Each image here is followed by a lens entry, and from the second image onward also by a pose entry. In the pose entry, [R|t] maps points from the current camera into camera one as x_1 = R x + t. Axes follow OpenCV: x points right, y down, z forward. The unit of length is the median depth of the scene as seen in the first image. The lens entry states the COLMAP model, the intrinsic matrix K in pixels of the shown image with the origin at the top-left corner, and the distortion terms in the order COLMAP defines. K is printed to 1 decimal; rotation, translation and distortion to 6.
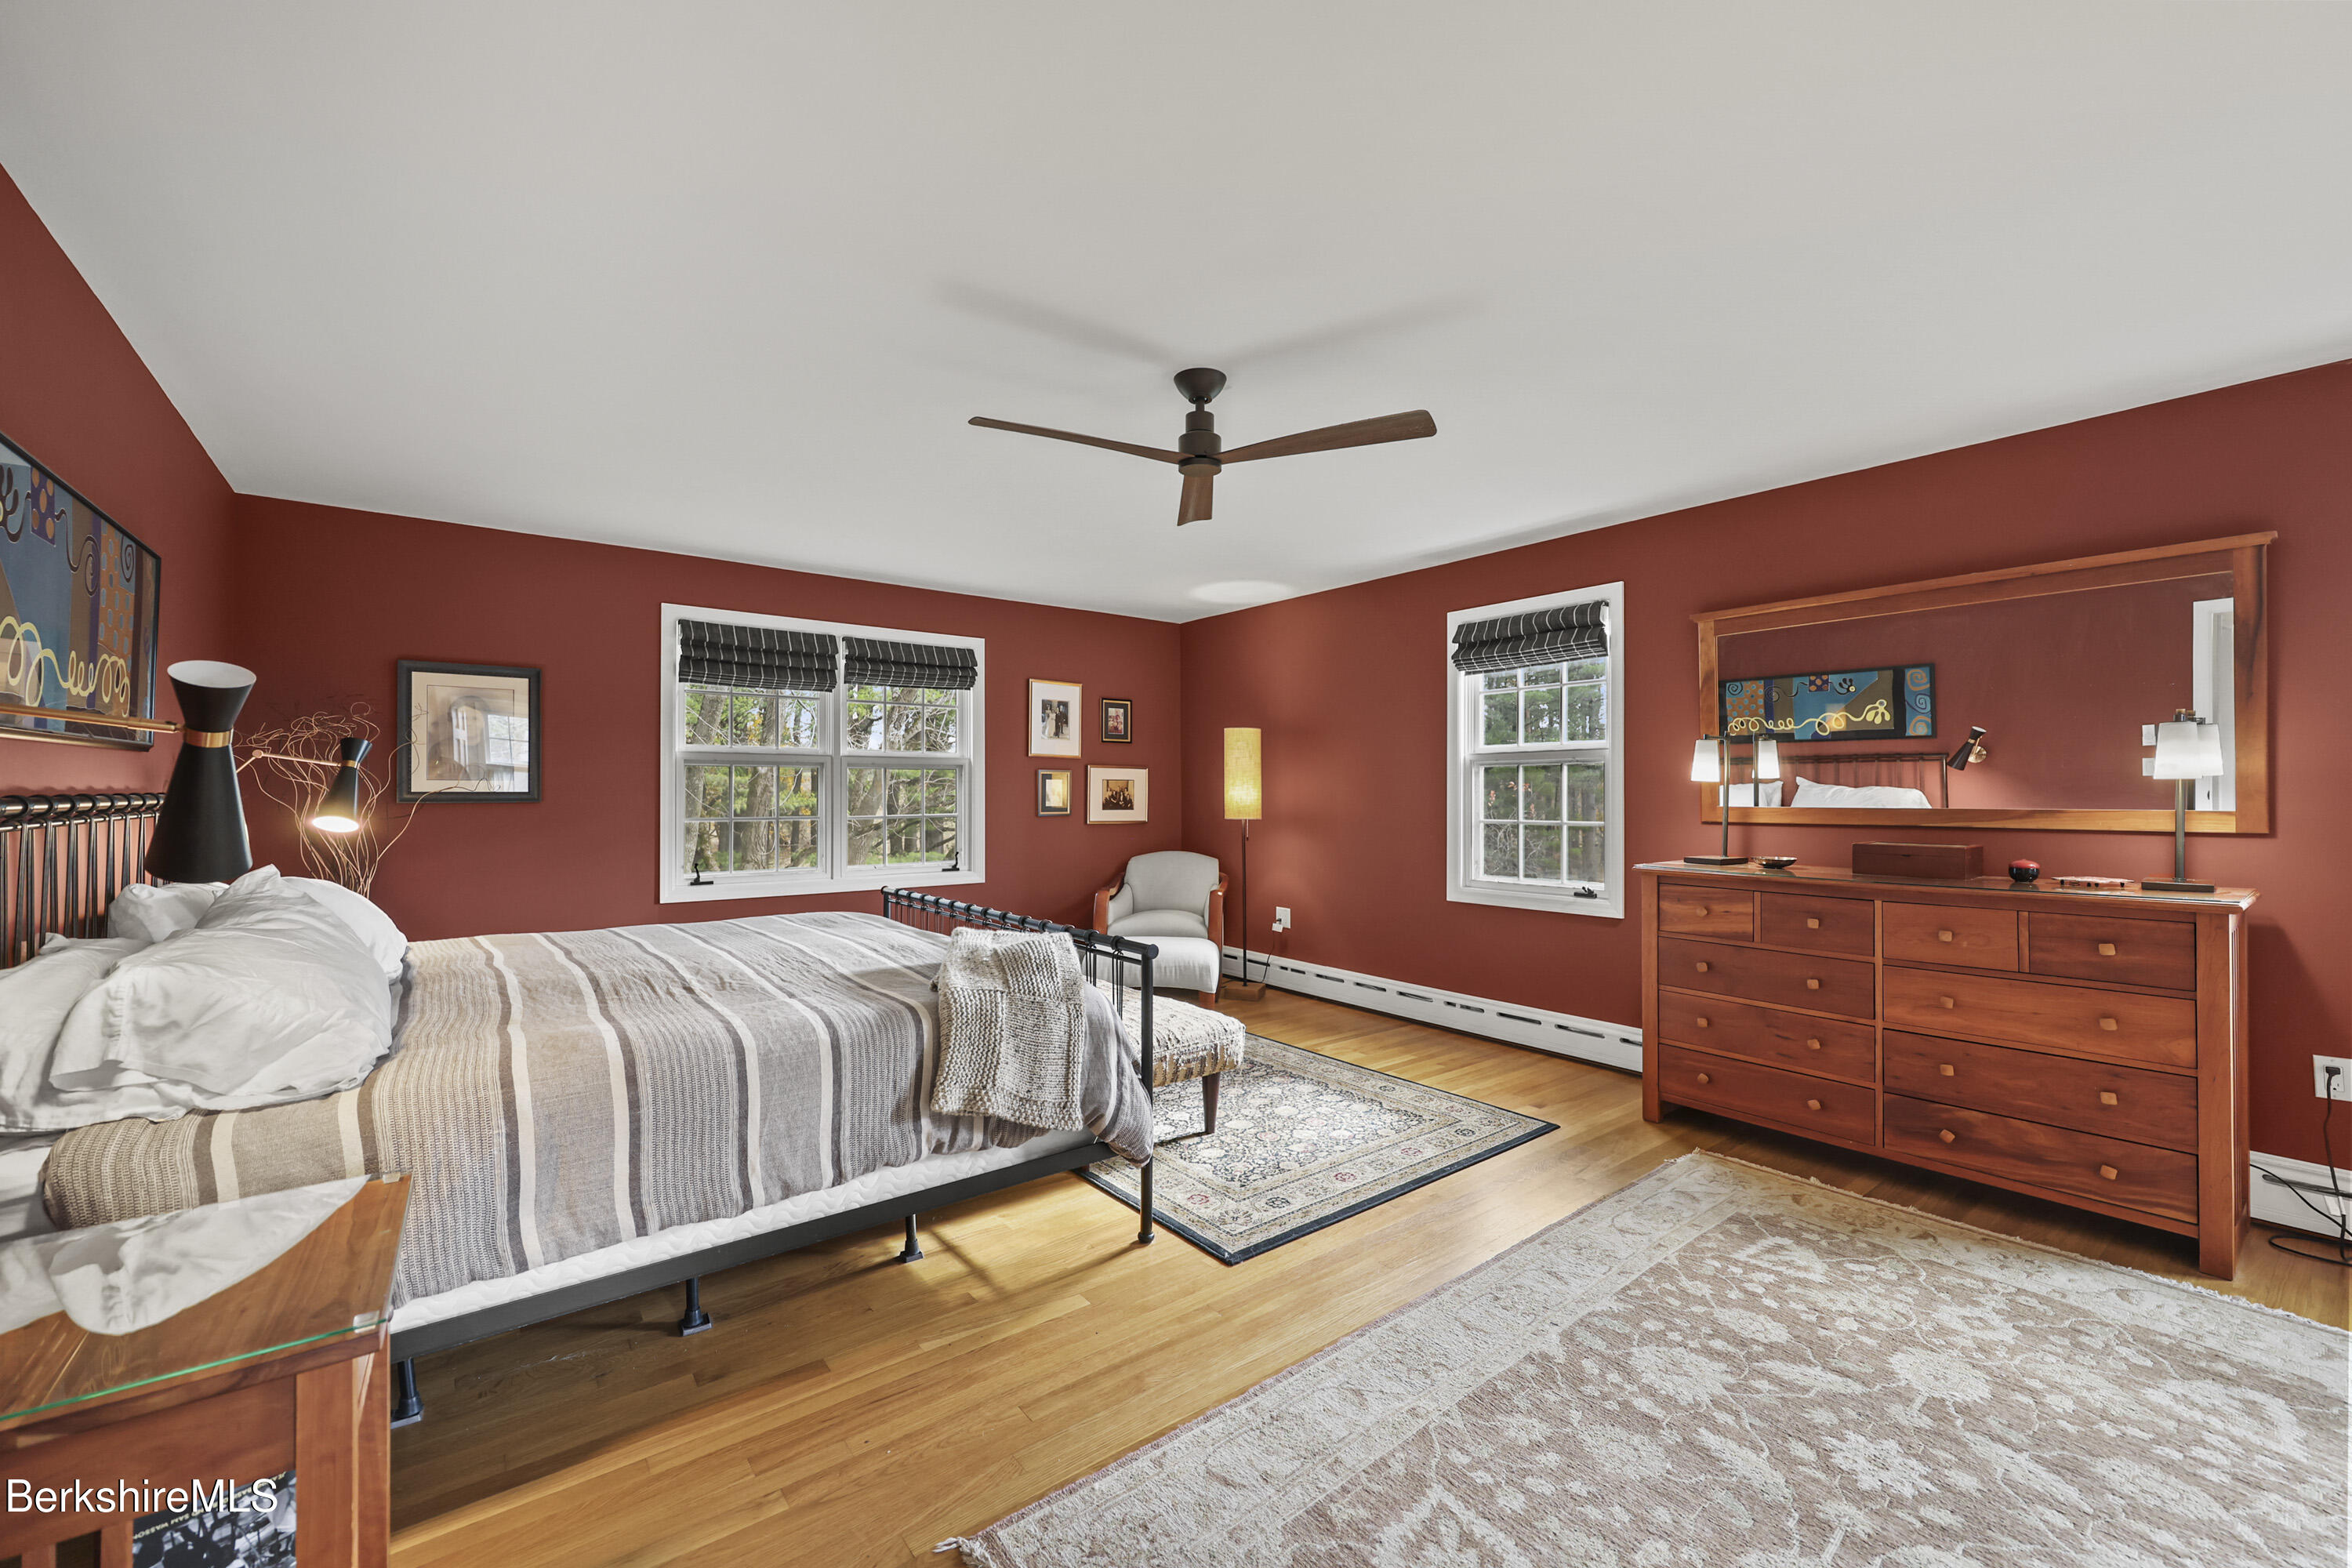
lens RADIAL K [[951.2, 0, 1183.3], [0, 951.2, 784.2], [0, 0, 1]] dist [-0.001093, 0.000459]
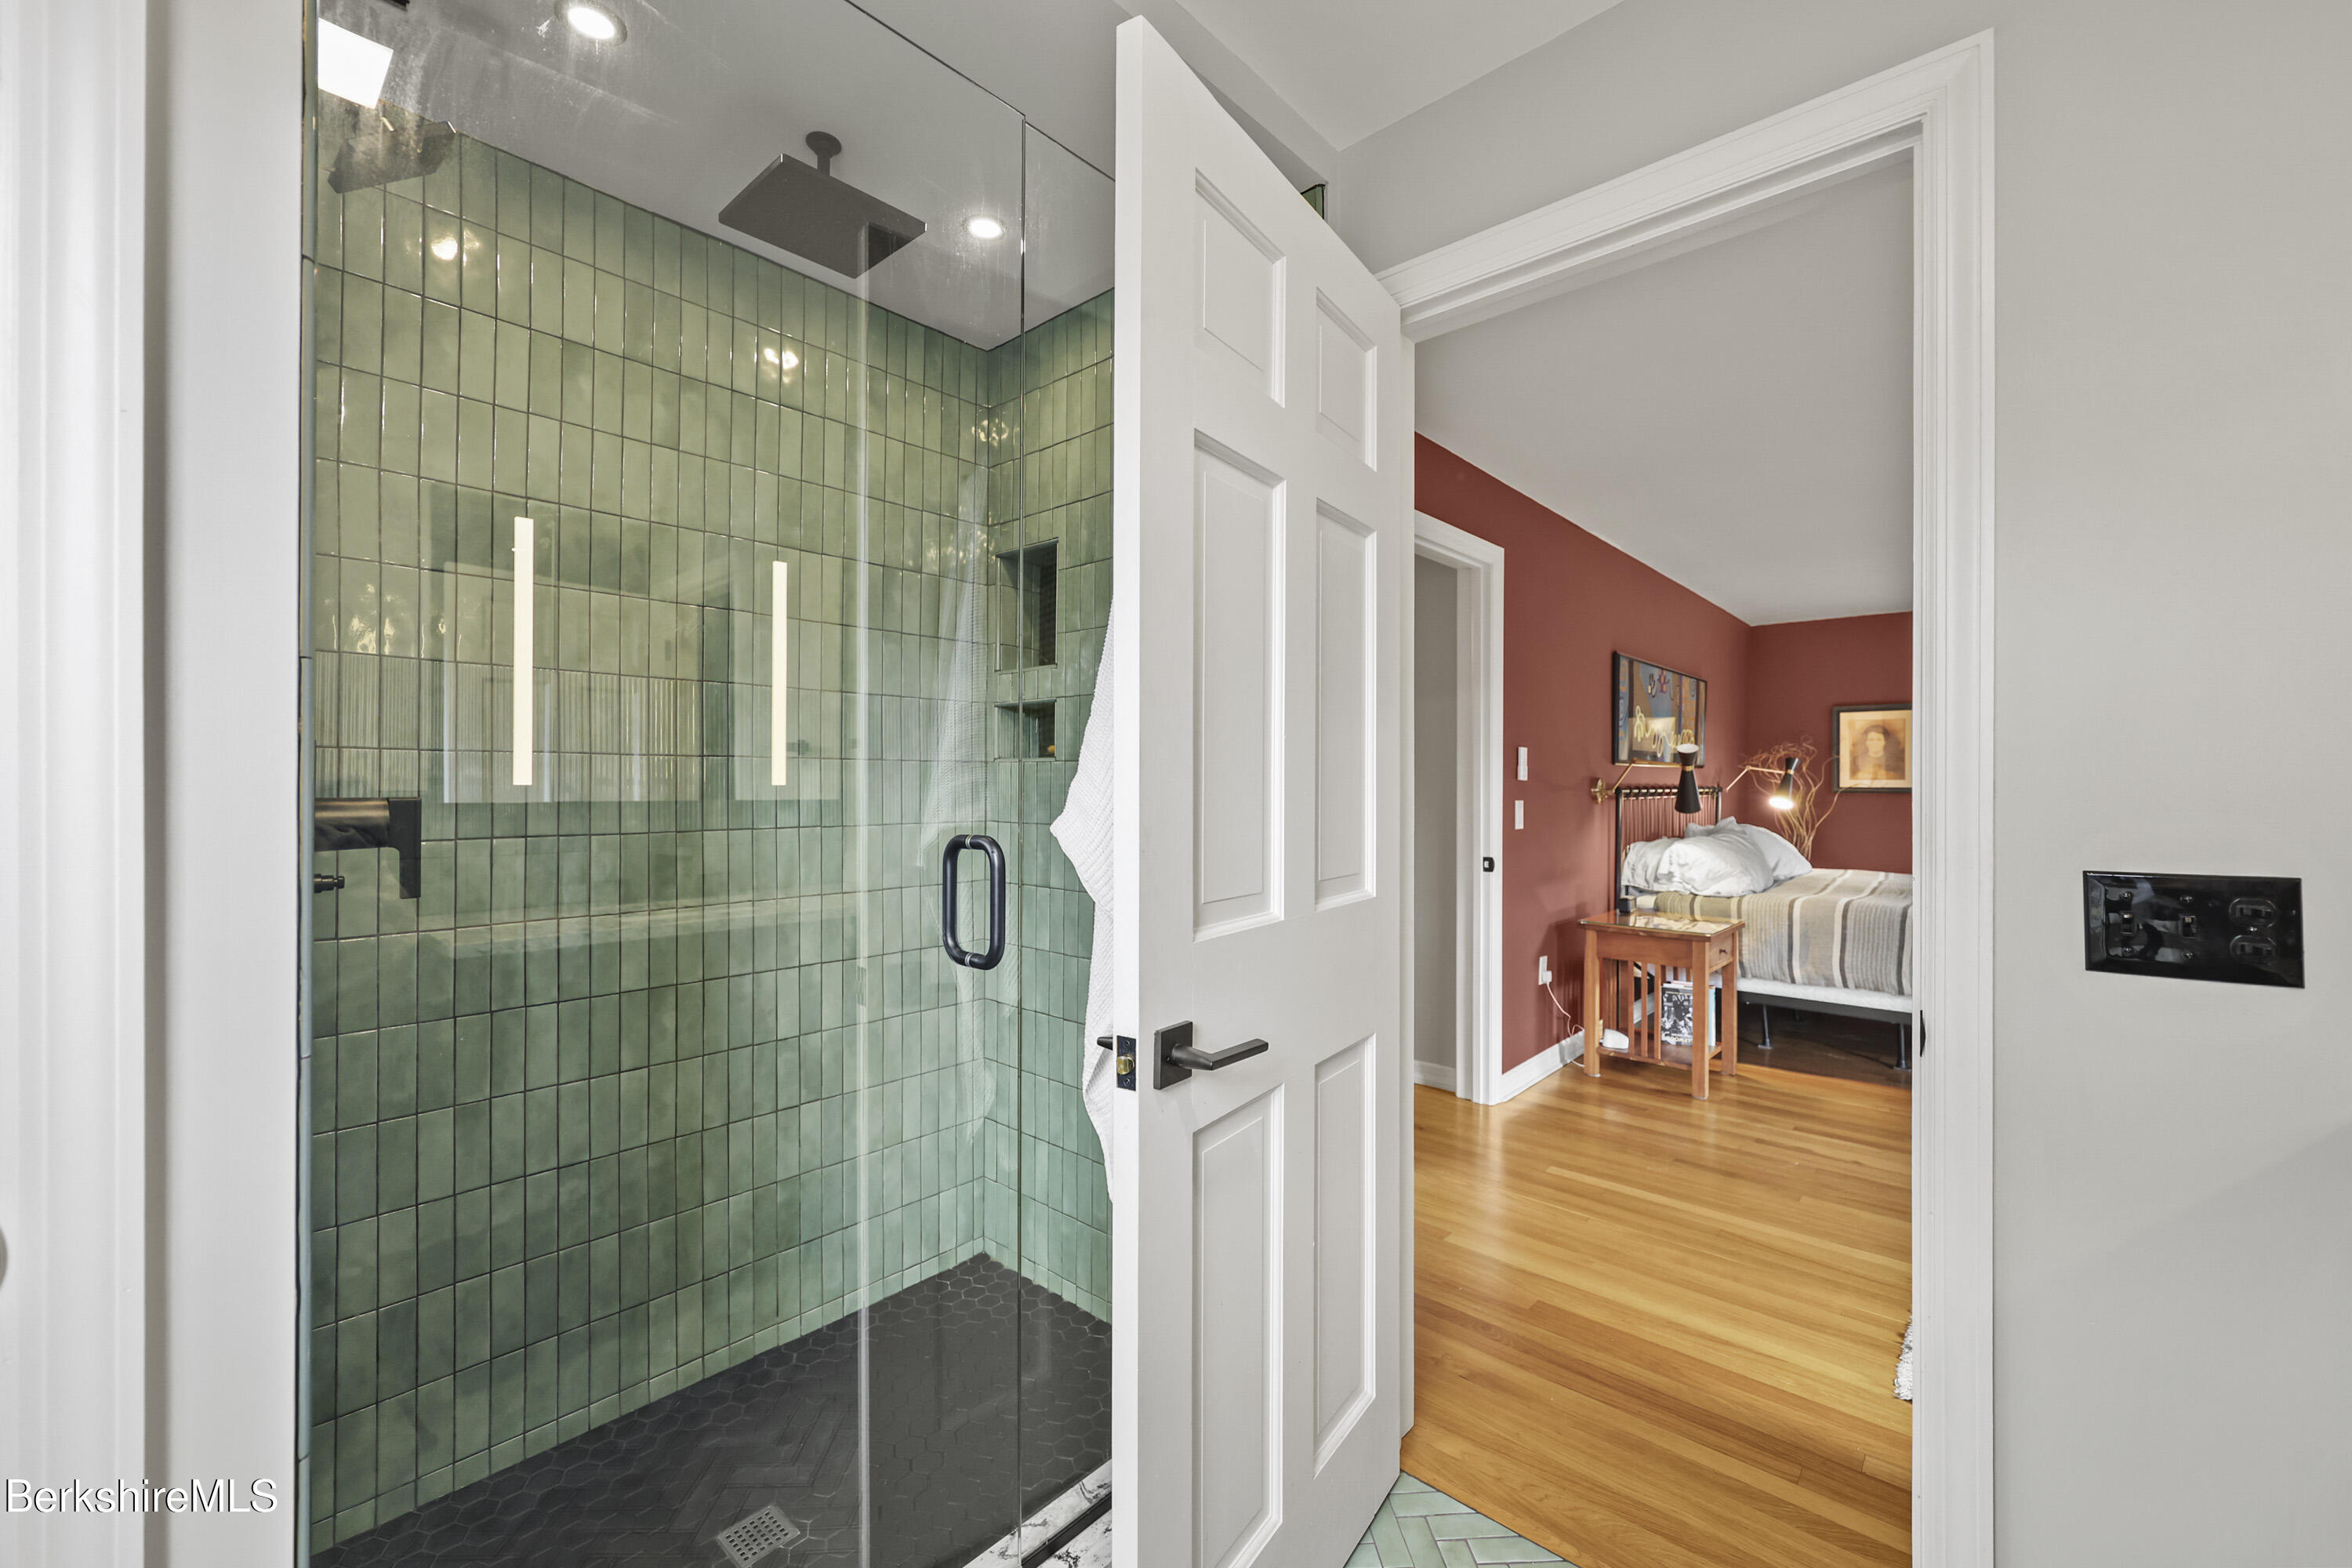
lens RADIAL K [[951.2, 0, 1172.2], [0, 951.2, 775.5], [0, 0, 1]] dist [-0.001093, 0.000459]
pose [[0.177630, -0.003699, -0.984090, 0.763748], [-0.003229, 0.999985, -0.004341, -0.001874], [0.984092, 0.003948, 0.177615, -0.537739]]
